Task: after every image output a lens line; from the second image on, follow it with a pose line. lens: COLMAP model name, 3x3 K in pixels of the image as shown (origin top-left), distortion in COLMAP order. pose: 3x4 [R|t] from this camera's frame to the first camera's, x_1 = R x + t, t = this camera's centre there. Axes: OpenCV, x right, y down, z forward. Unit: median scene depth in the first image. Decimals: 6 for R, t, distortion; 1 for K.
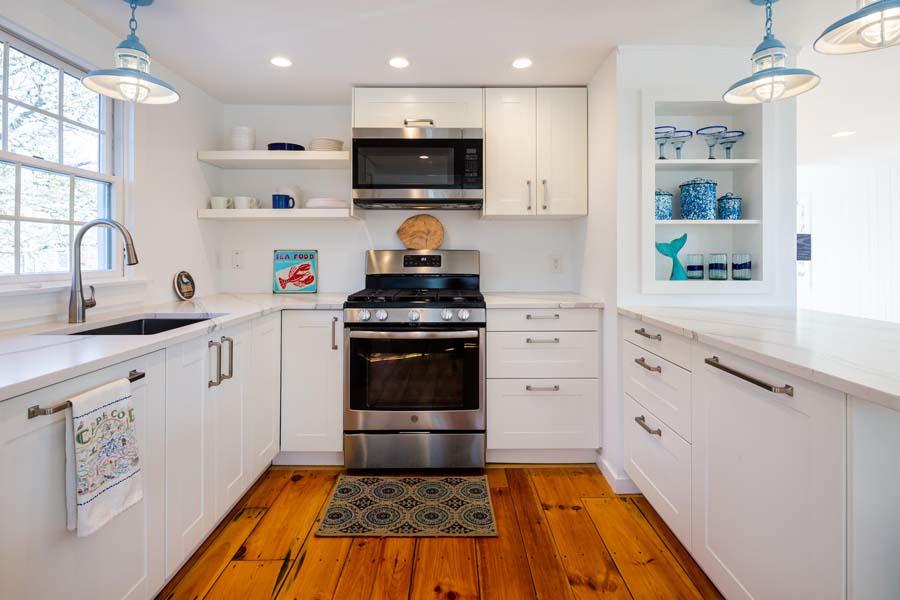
lens RADIAL K [[446.0, 0, 459.6], [0, 446.0, 254.3], [0, 0, 1]] dist [0.001885, -0.000462]
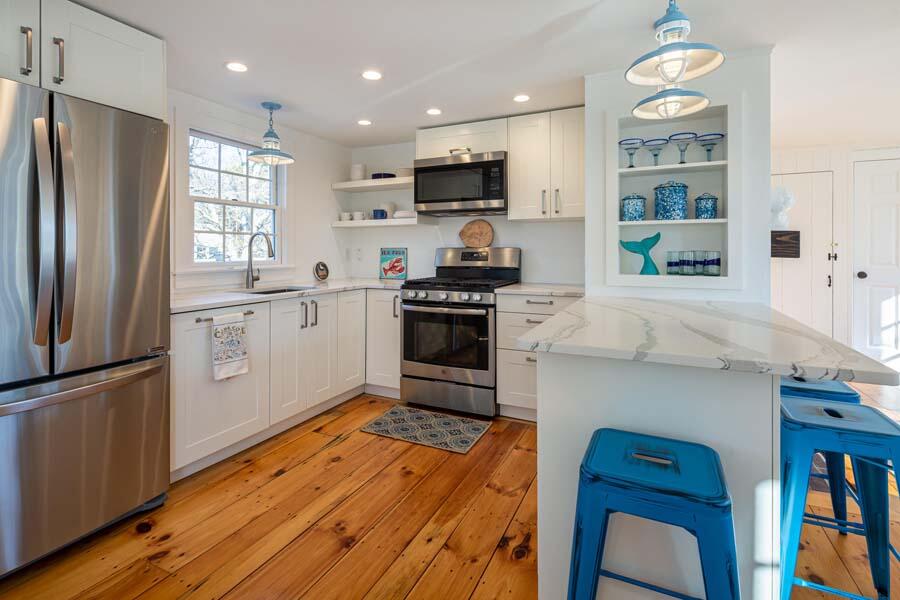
lens RADIAL K [[435.7, 0, 448.8], [0, 435.7, 252.5], [0, 0, 1]] dist [-0.000151, -0.000075]
pose [[0.896882, 0.001596, -0.442267, 0.506409], [0.000703, 0.999987, 0.005033, -0.003089], [0.442270, -0.004825, 0.896869, -0.188213]]
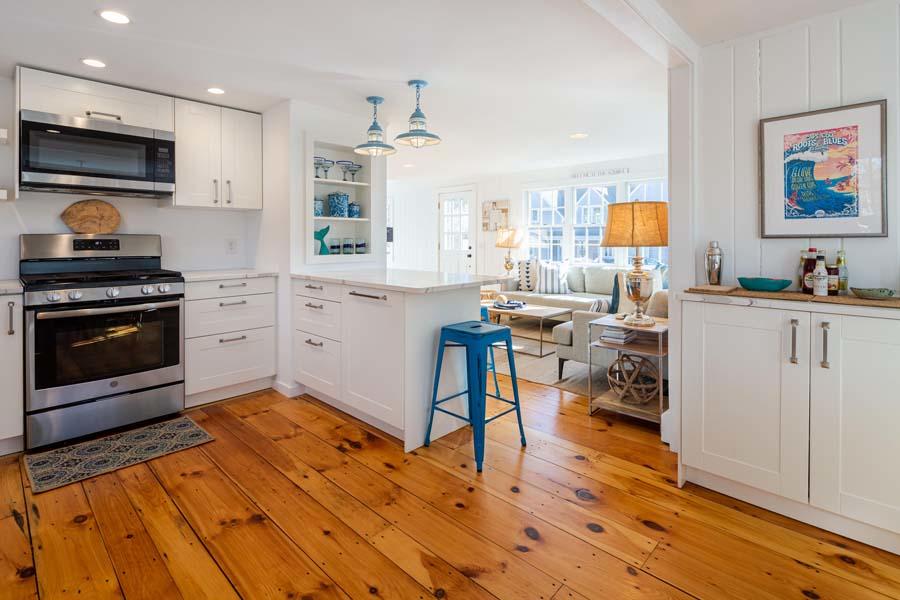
lens RADIAL K [[435.5, 0, 452.8], [0, 435.5, 241.5], [0, 0, 1]] dist [-0.000924, -0.001081]
pose [[0.695898, -0.003863, 0.718130, -0.296169], [-0.000802, 0.999981, 0.006156, 0.000695], [-0.718140, -0.004860, 0.695882, -0.381762]]
